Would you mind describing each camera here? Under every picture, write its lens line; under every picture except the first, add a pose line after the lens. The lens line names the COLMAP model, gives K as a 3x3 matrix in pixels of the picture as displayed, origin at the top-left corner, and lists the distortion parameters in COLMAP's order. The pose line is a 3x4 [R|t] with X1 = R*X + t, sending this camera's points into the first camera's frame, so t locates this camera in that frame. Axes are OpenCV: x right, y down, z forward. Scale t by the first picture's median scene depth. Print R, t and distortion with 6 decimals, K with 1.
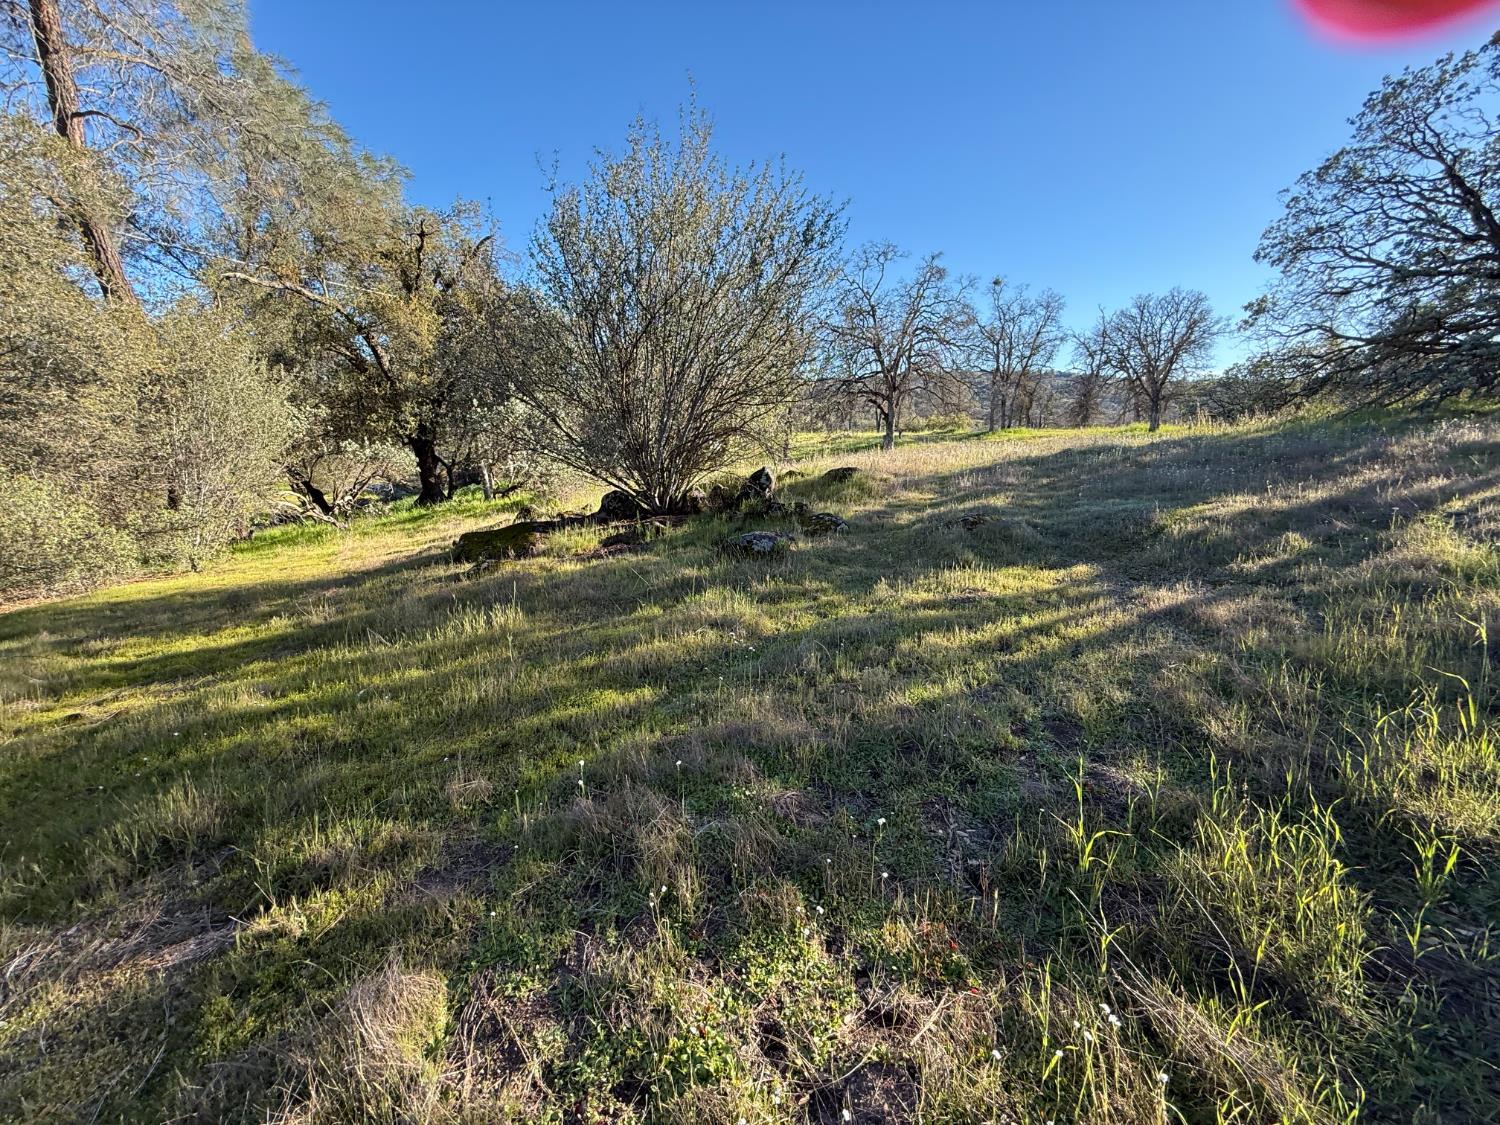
lens RADIAL K [[597.8, 0, 748.3], [0, 597.8, 563.6], [0, 0, 1]] dist [0.001028, 0.000002]
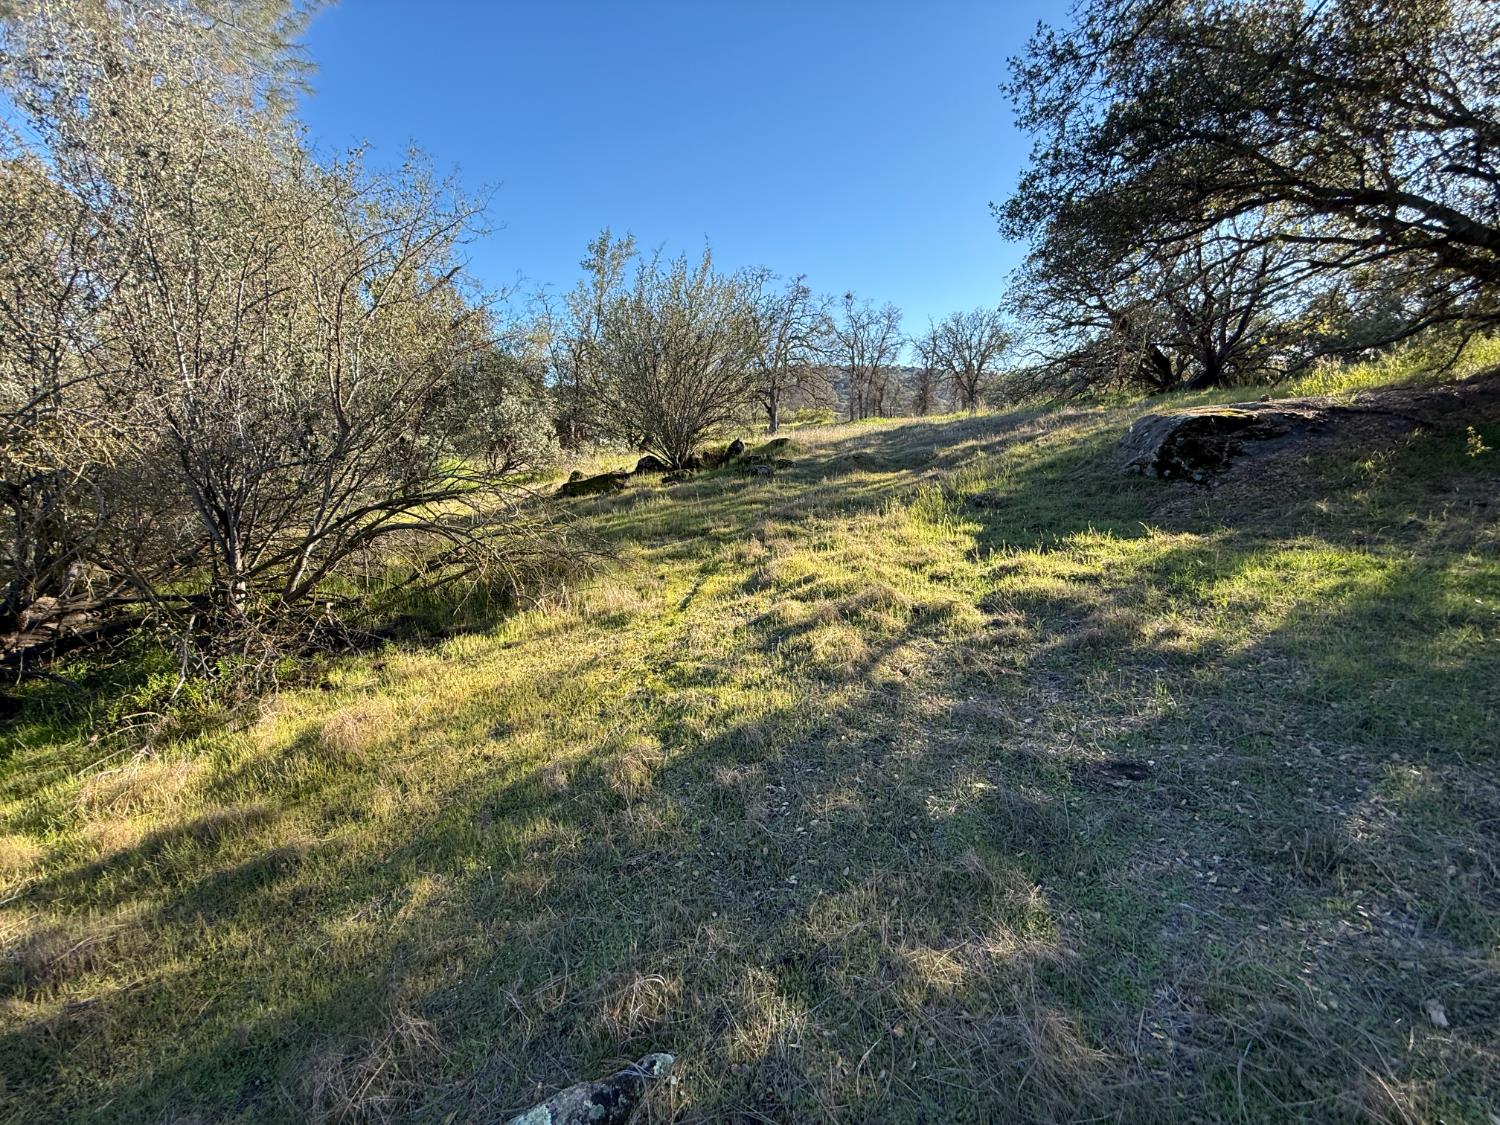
lens RADIAL K [[597.8, 0, 746.5], [0, 597.8, 563.4], [0, 0, 1]] dist [0.001028, 0.000002]
pose [[0.977256, -0.069697, 0.200281, -0.293858], [0.068410, 0.997568, 0.013346, 0.161244], [-0.200725, 0.000659, 0.979648, -0.636243]]
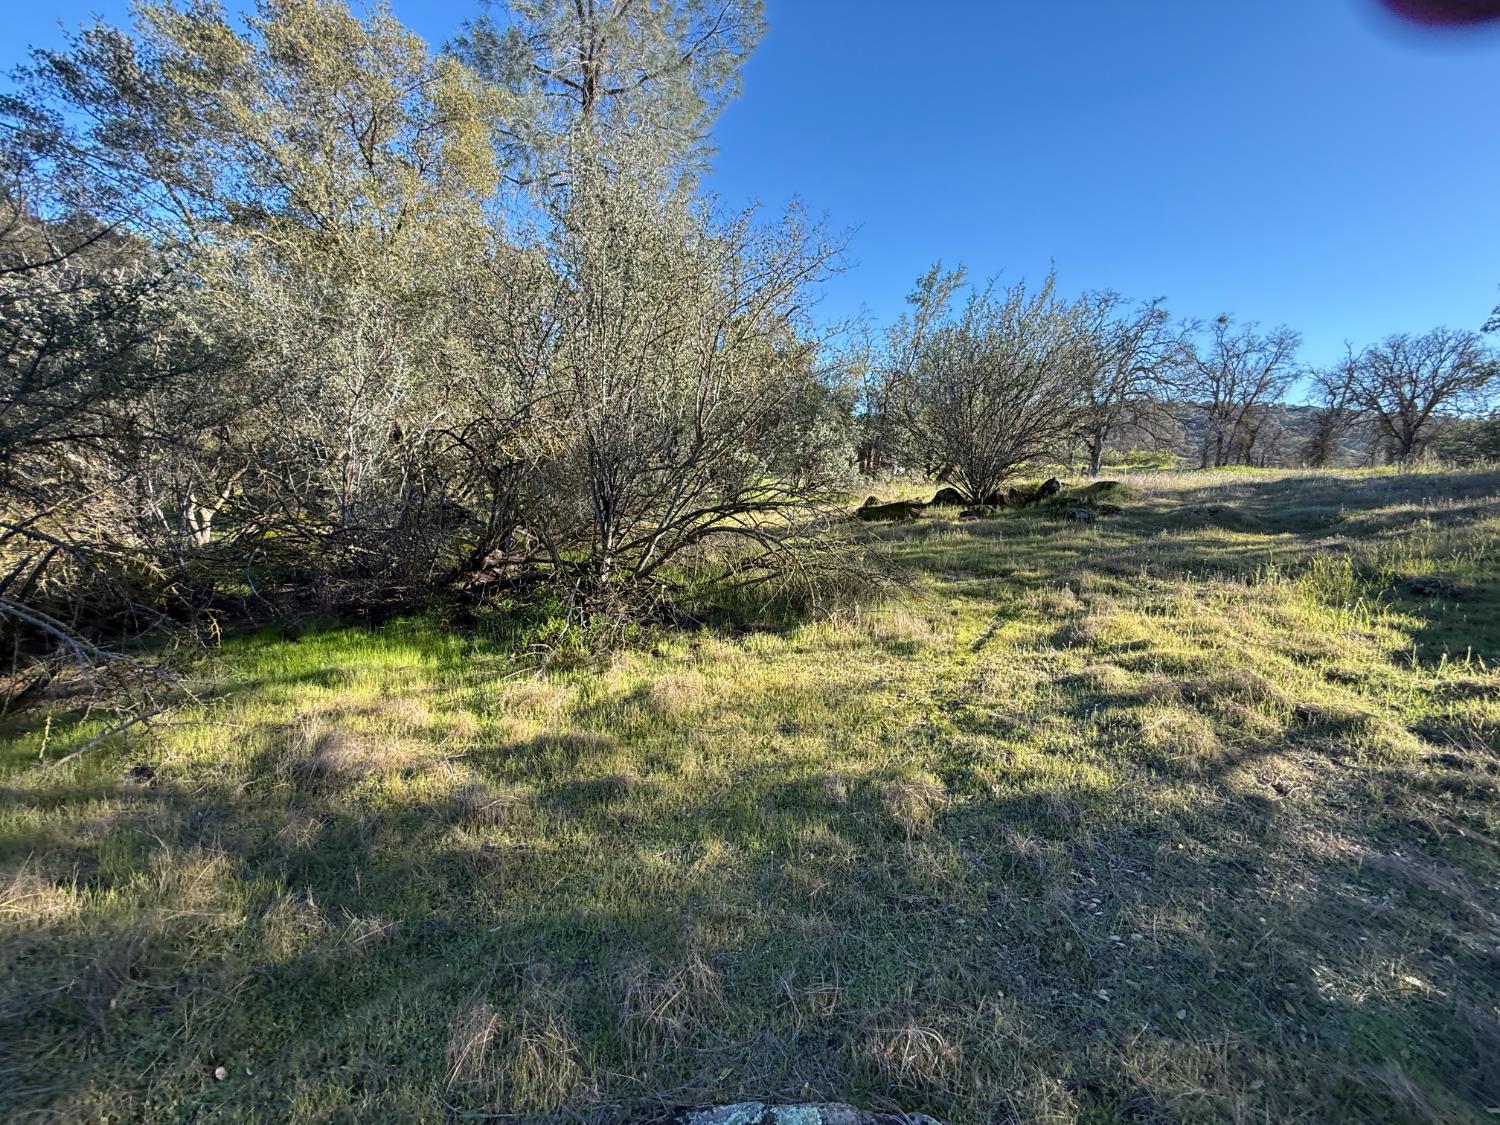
lens RADIAL K [[597.8, 0, 749.5], [0, 597.8, 563.3], [0, 0, 1]] dist [0.001028, 0.000002]
pose [[0.965993, 0.084045, -0.244529, -0.313022], [-0.093760, 0.995191, -0.028344, 0.164887], [0.240971, 0.050307, 0.969228, -0.635499]]
